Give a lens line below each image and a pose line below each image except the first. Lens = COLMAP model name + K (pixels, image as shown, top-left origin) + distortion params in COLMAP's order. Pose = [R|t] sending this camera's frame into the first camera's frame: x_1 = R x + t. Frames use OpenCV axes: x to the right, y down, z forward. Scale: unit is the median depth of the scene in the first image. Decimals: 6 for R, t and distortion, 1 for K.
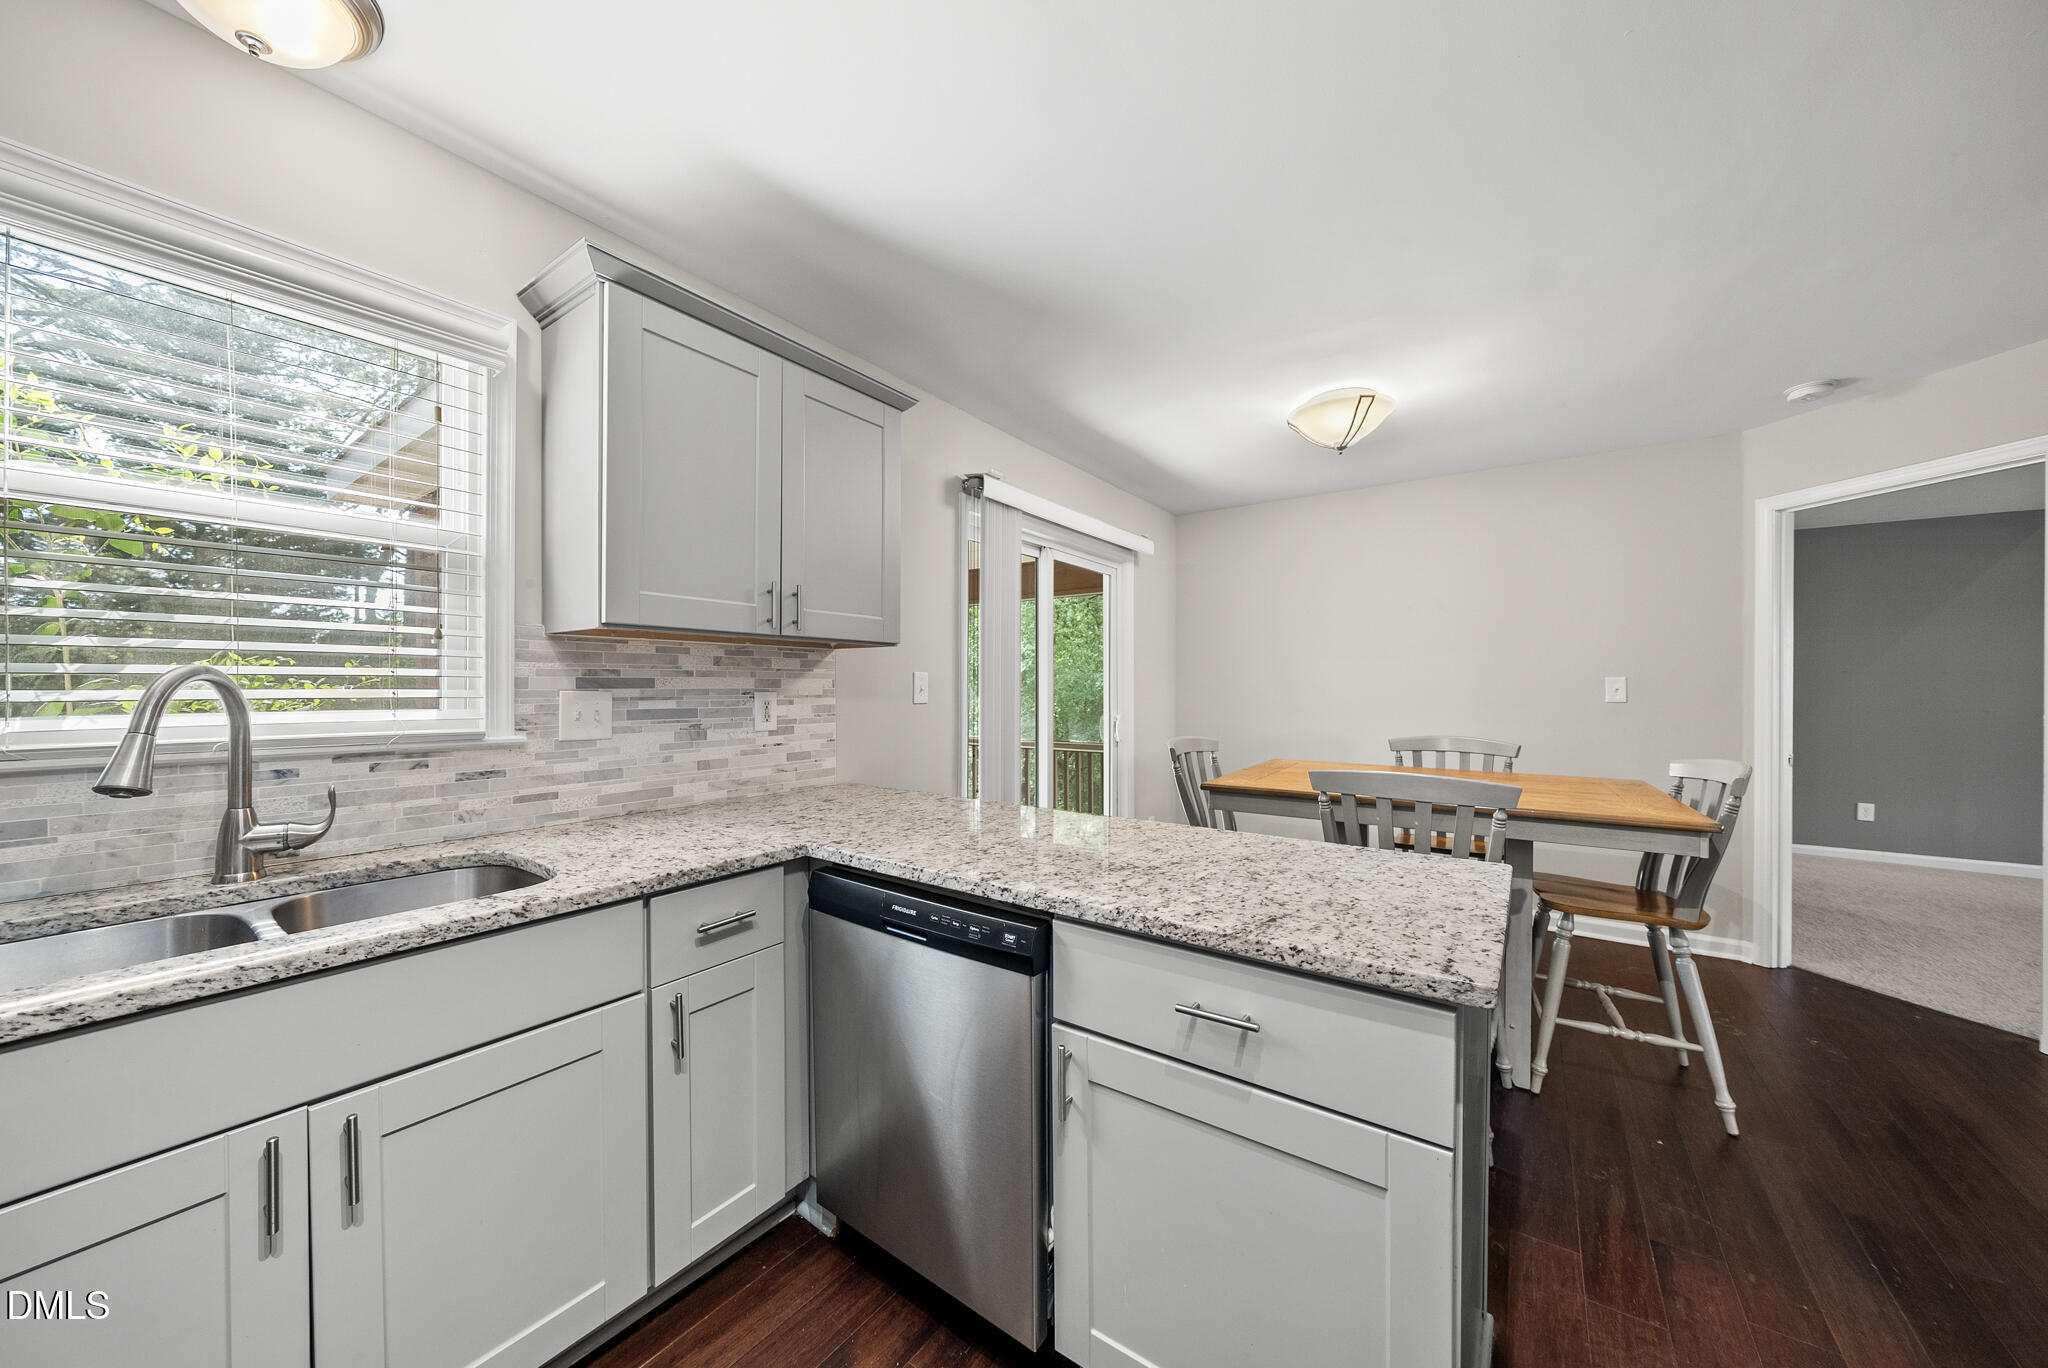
lens RADIAL K [[707.0, 0, 1021.7], [0, 707.0, 692.6], [0, 0, 1]] dist [-0.007282, -0.000239]
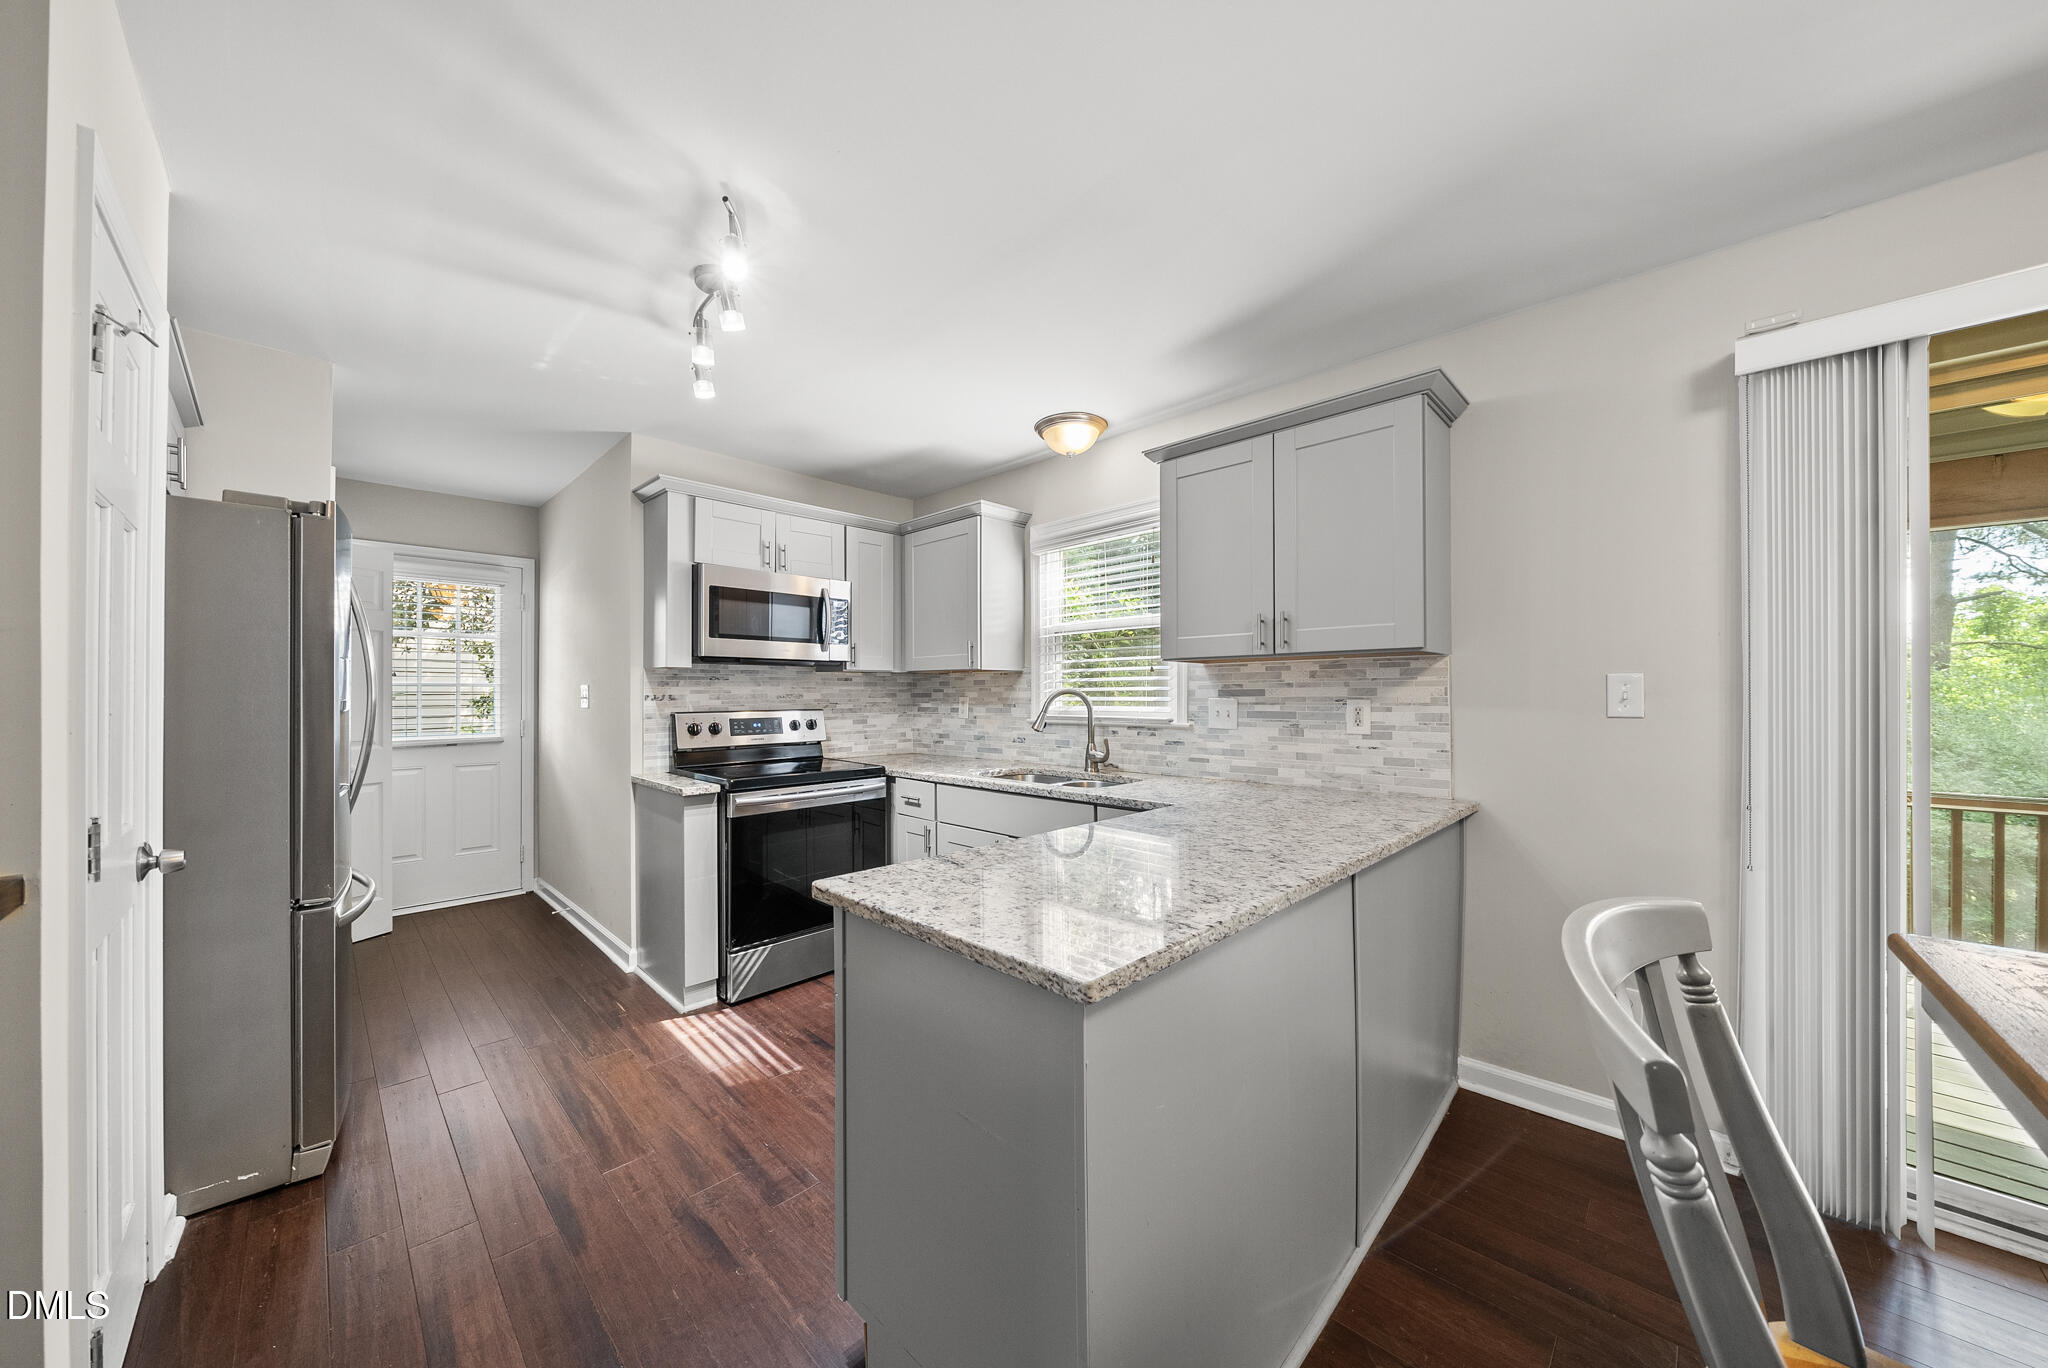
lens RADIAL K [[707.0, 0, 1020.2], [0, 707.0, 691.8], [0, 0, 1]] dist [-0.007282, -0.000239]
pose [[-0.160566, -0.003656, -0.987018, 0.917509], [-0.003429, 0.999989, -0.003147, -0.008640], [0.987019, 0.002879, -0.160576, 0.719491]]
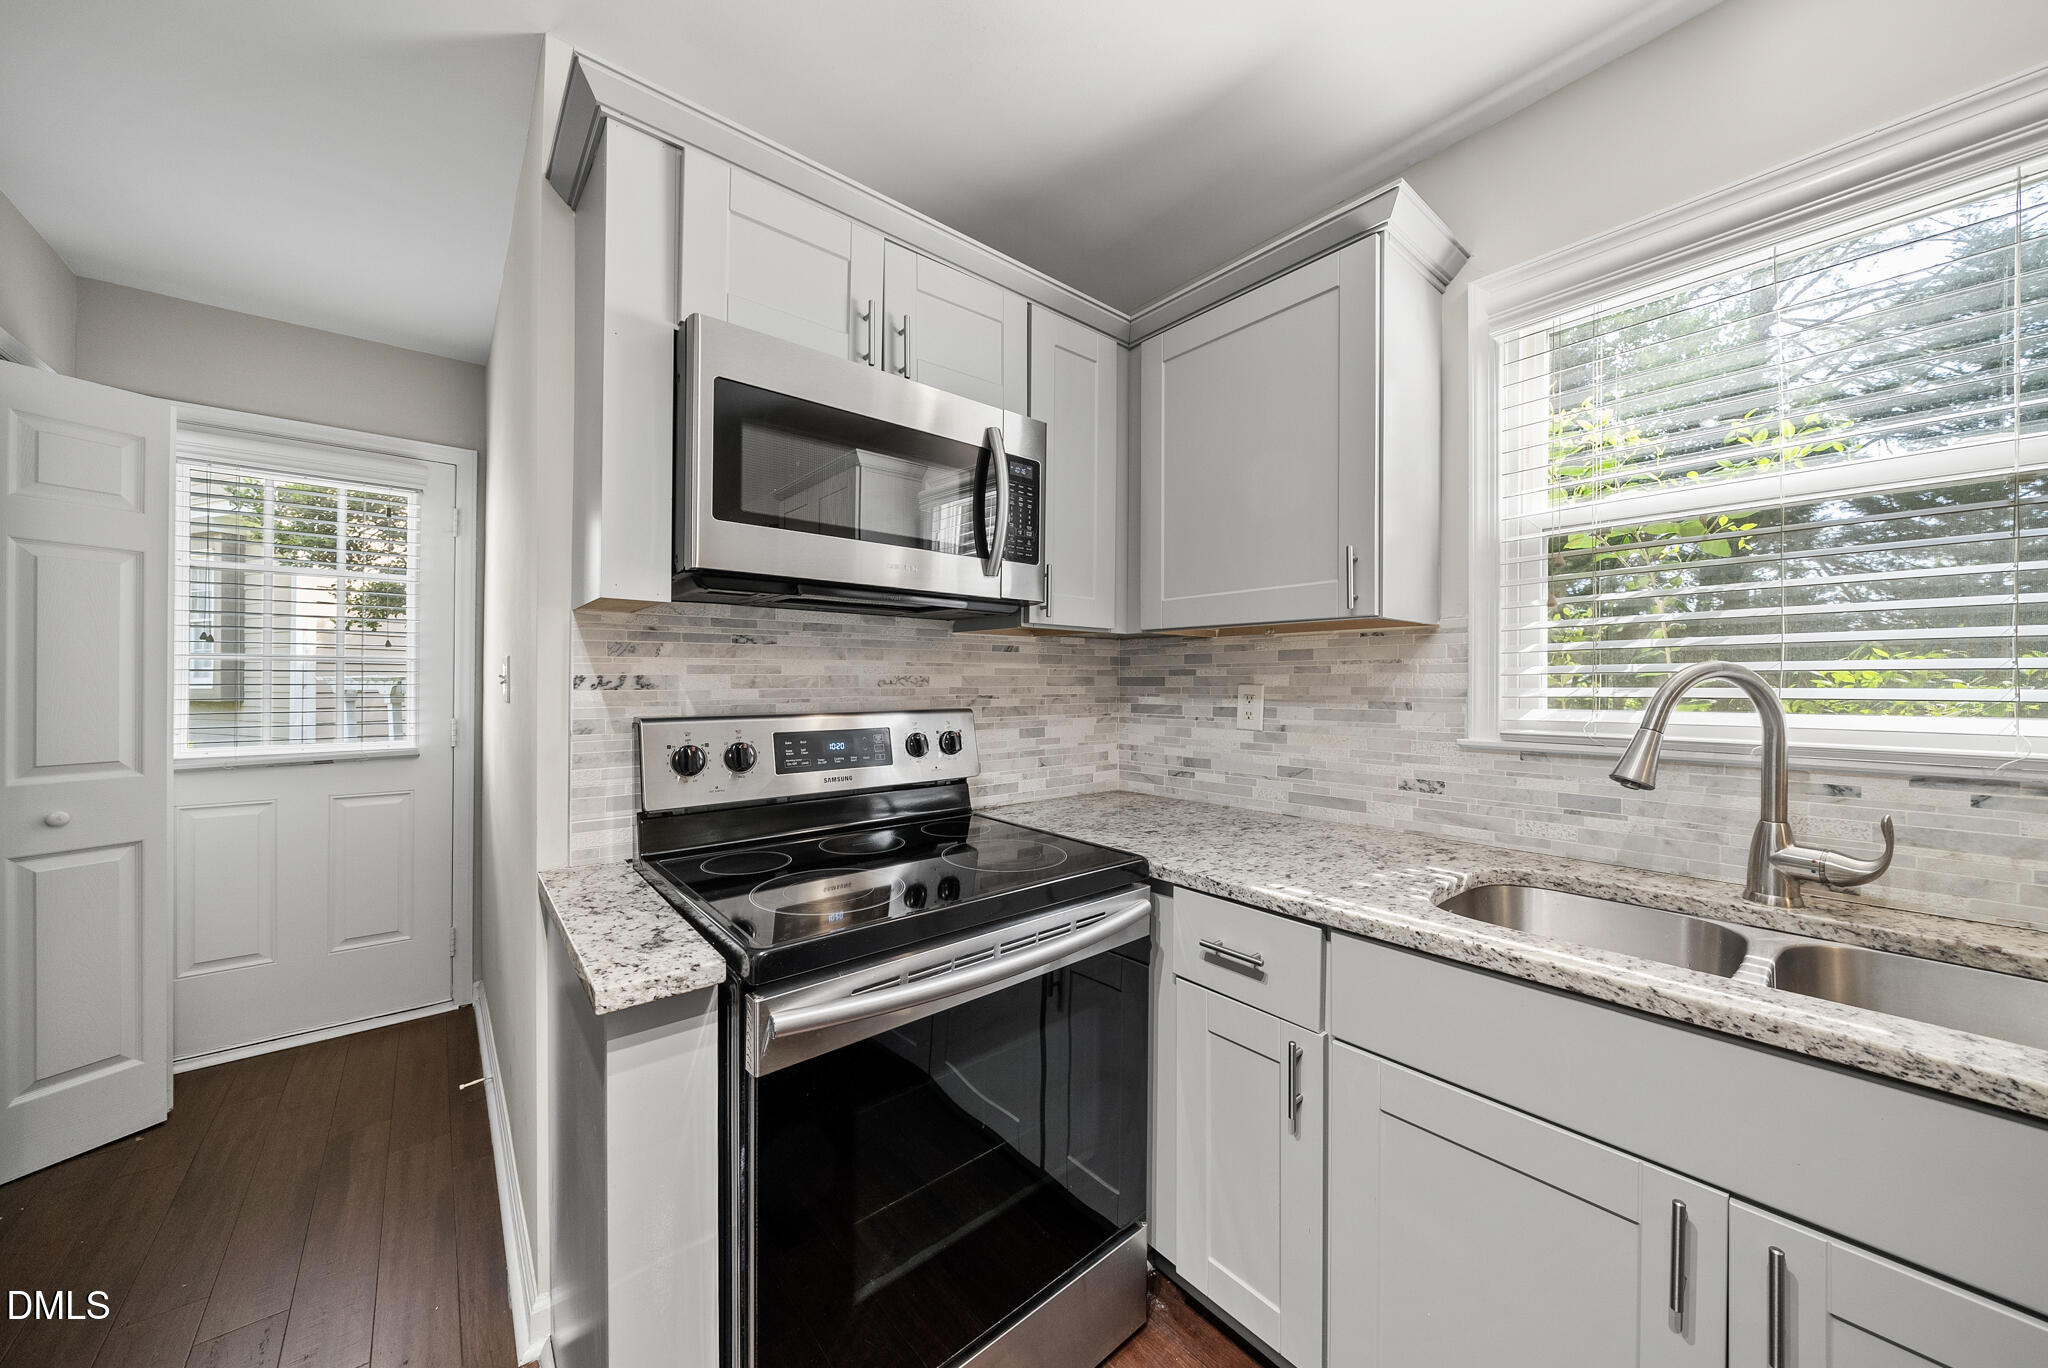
lens RADIAL K [[707.0, 0, 1014.5], [0, 707.0, 683.2], [0, 0, 1]] dist [-0.007282, -0.000239]
pose [[-0.261809, -0.001576, -0.965118, -0.004984], [-0.010157, 0.999948, 0.001123, -0.000854], [0.965066, 0.010097, -0.261812, 0.187334]]
